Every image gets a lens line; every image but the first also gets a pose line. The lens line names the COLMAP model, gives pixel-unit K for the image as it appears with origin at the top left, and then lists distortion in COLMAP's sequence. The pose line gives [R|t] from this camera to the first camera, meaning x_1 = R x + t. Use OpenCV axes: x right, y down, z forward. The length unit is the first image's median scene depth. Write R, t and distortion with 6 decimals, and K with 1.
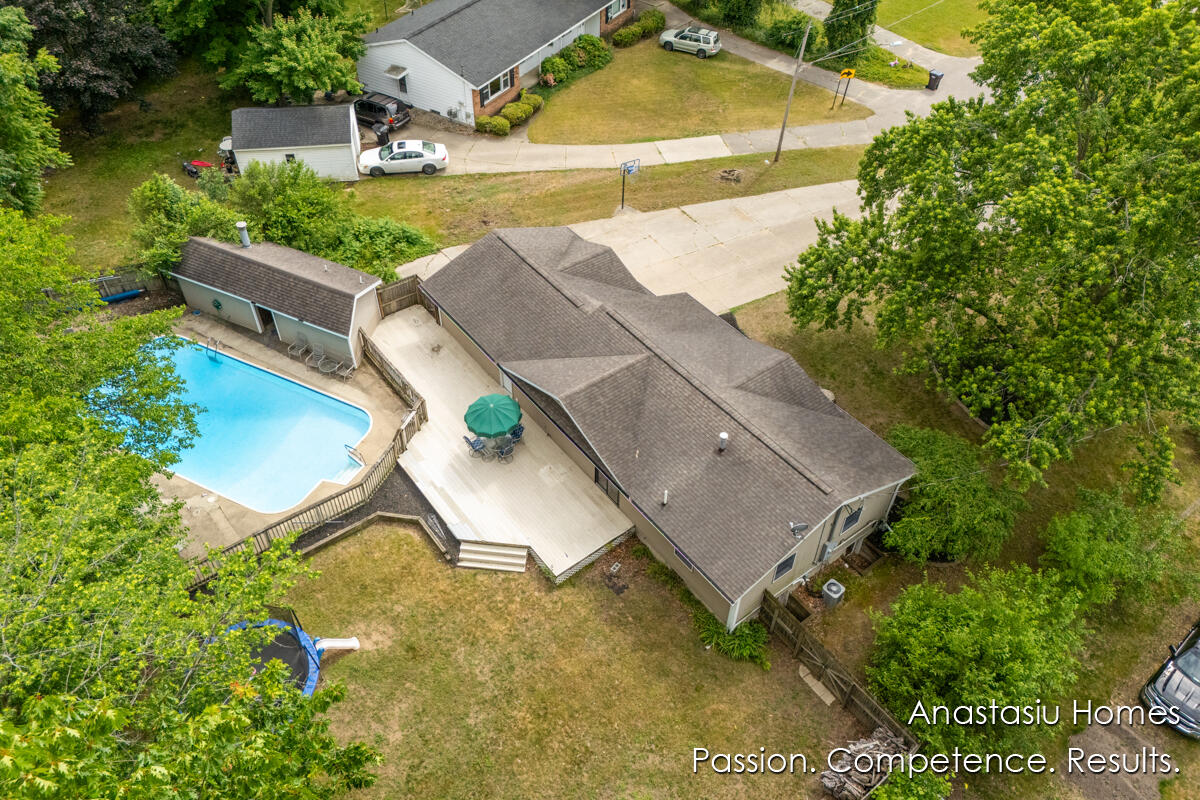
lens RADIAL K [[886.2, 0, 598.7], [0, 886.2, 387.6], [0, 0, 1]] dist [0.010887, -0.001770]
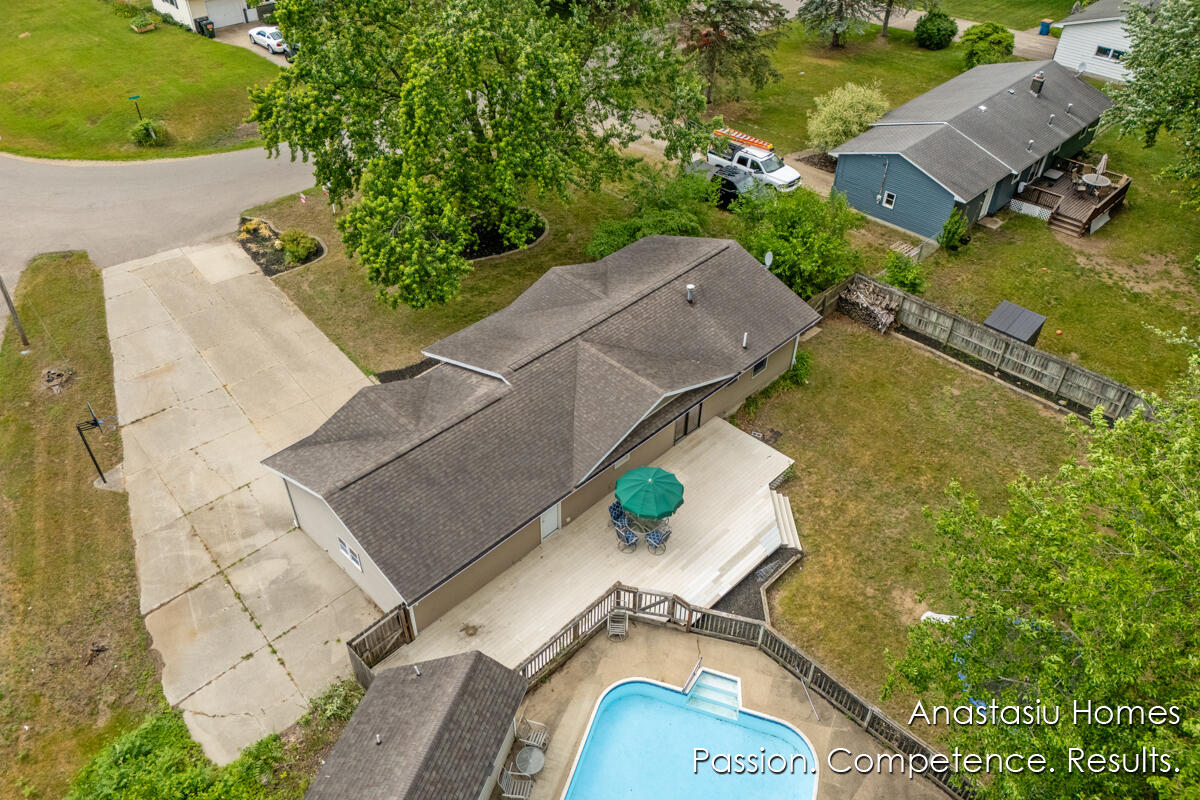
lens RADIAL K [[884.5, 0, 600.0], [0, 884.5, 400.0], [0, 0, 1]] dist [0.005841, 0.001606]
pose [[-0.142579, -0.649903, 0.746524, -0.551510], [0.672242, 0.489999, 0.554971, -0.410782], [-0.726473, 0.580971, 0.367028, 0.549798]]
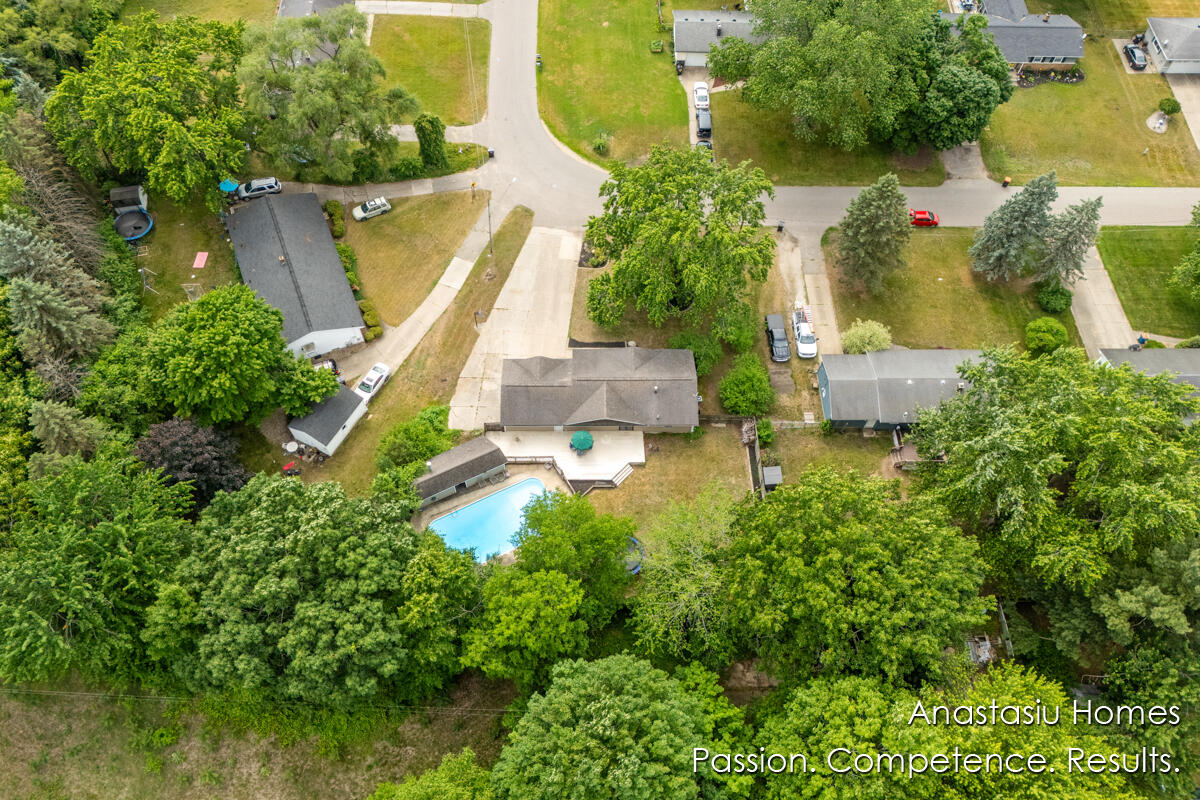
lens RADIAL K [[886.2, 0, 598.7], [0, 886.2, 387.6], [0, 0, 1]] dist [0.010887, -0.001770]
pose [[0.591287, -0.692112, 0.413958, -0.868222], [0.549220, 0.721454, 0.421736, -0.942895], [-0.590540, -0.022013, 0.806708, -0.926353]]
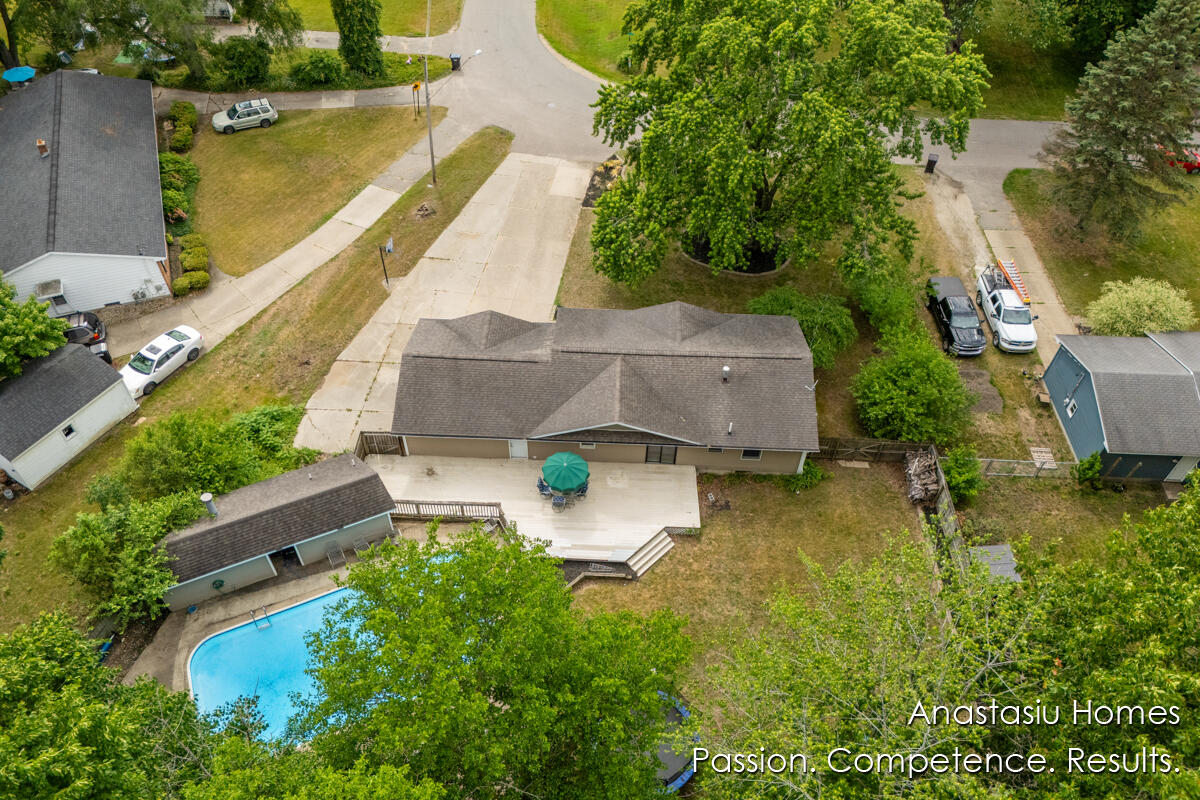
lens RADIAL K [[886.2, 0, 598.7], [0, 886.2, 387.6], [0, 0, 1]] dist [0.010887, -0.001770]
pose [[0.629458, -0.574055, 0.523682, -0.532610], [0.531787, 0.809651, 0.248330, -0.272568], [-0.566555, 0.122174, 0.814917, -0.016080]]
